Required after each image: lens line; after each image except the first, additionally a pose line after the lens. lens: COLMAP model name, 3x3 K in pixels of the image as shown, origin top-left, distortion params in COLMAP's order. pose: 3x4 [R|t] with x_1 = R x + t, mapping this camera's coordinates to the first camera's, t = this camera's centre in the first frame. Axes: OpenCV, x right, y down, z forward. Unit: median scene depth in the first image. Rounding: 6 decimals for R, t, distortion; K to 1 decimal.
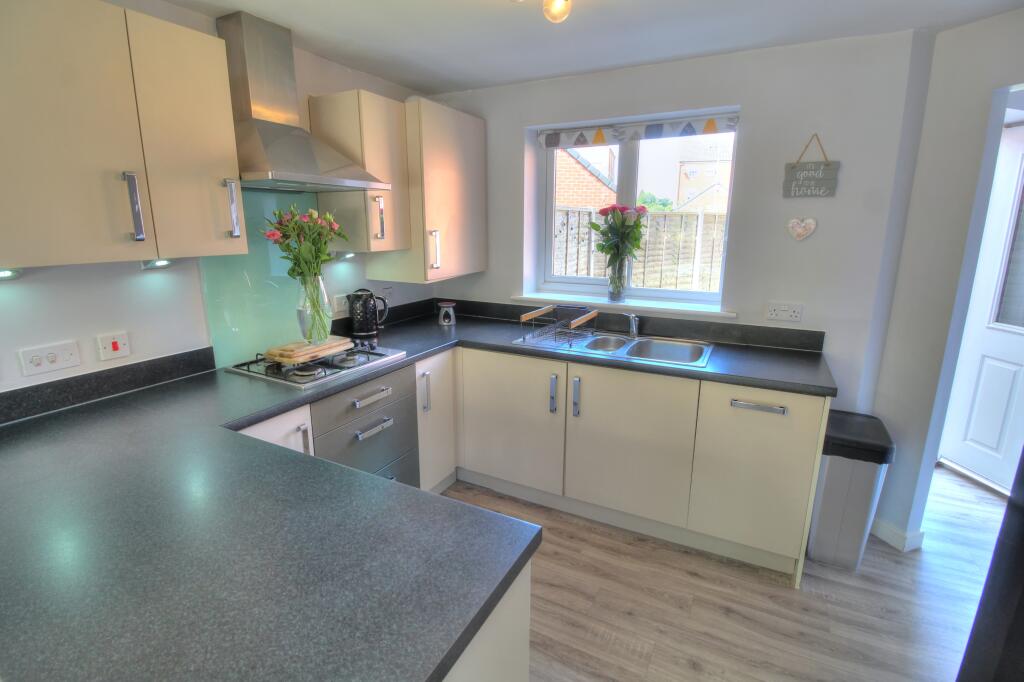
lens RADIAL K [[484.9, 0, 512.0], [0, 484.9, 341.0], [0, 0, 1]] dist [-0.000333, -0.000130]
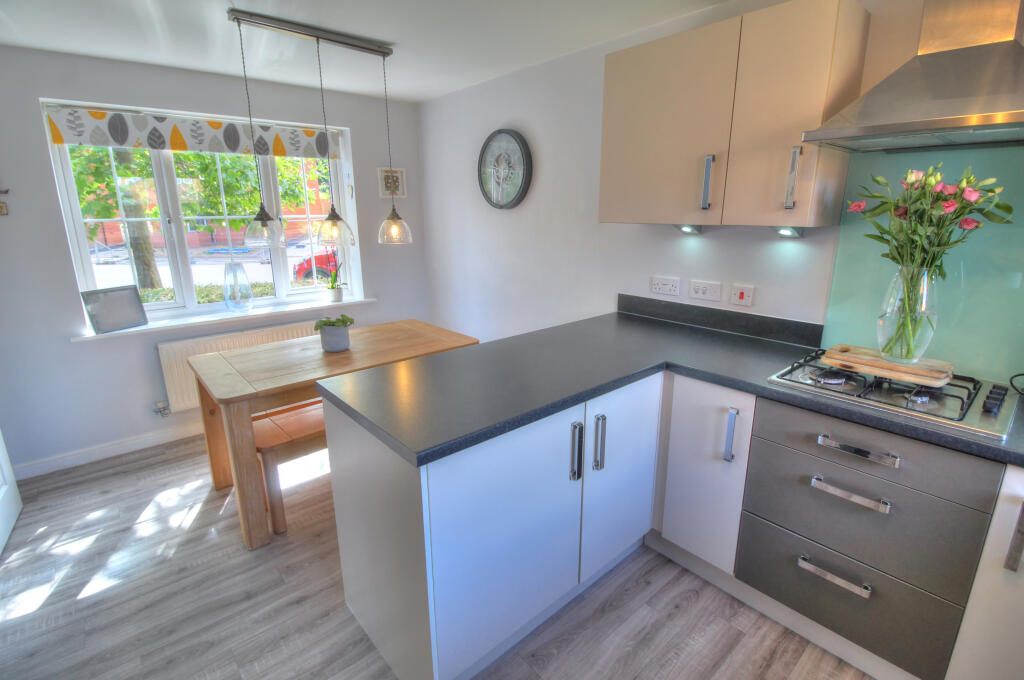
lens RADIAL K [[465.5, 0, 514.5], [0, 465.5, 323.4], [0, 0, 1]] dist [0.000027, 0.000022]
pose [[-0.350696, 0.226431, -0.908703, 0.497855], [-0.205347, 0.928122, 0.310520, -0.173263], [0.913698, 0.295498, -0.278992, 0.805522]]
